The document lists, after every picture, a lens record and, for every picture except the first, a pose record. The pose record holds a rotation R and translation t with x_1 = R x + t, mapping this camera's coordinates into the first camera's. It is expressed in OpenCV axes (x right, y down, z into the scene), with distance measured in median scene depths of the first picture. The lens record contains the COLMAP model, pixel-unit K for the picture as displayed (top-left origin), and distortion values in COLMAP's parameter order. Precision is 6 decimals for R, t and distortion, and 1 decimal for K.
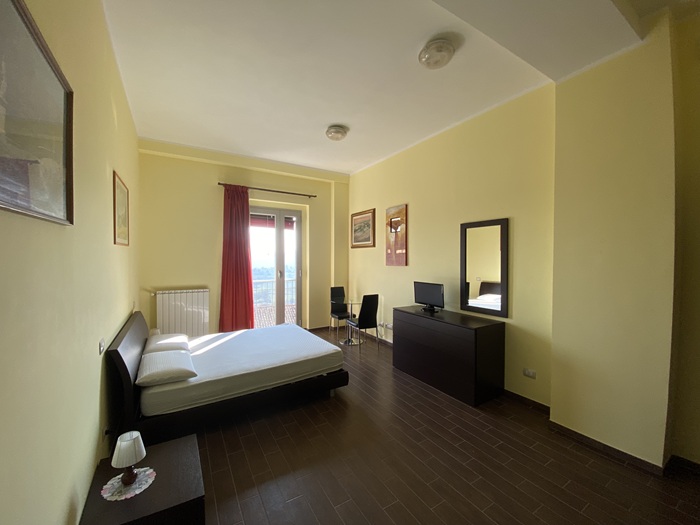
lens RADIAL K [[282.7, 0, 350.0], [0, 282.7, 262.5], [0, 0, 1]] dist [0.002275, 0.000012]
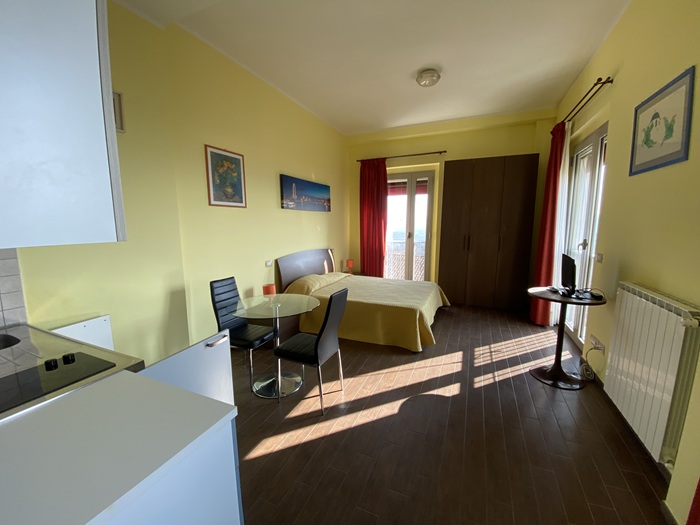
lens RADIAL K [[282.7, 0, 350.0], [0, 282.7, 262.5], [0, 0, 1]] dist [0.002275, 0.000012]
pose [[0.559191, 0.104924, -0.822372, 0.517995], [-0.007063, 0.992526, 0.121830, 0.012604], [0.829009, -0.062318, 0.555753, 0.221548]]
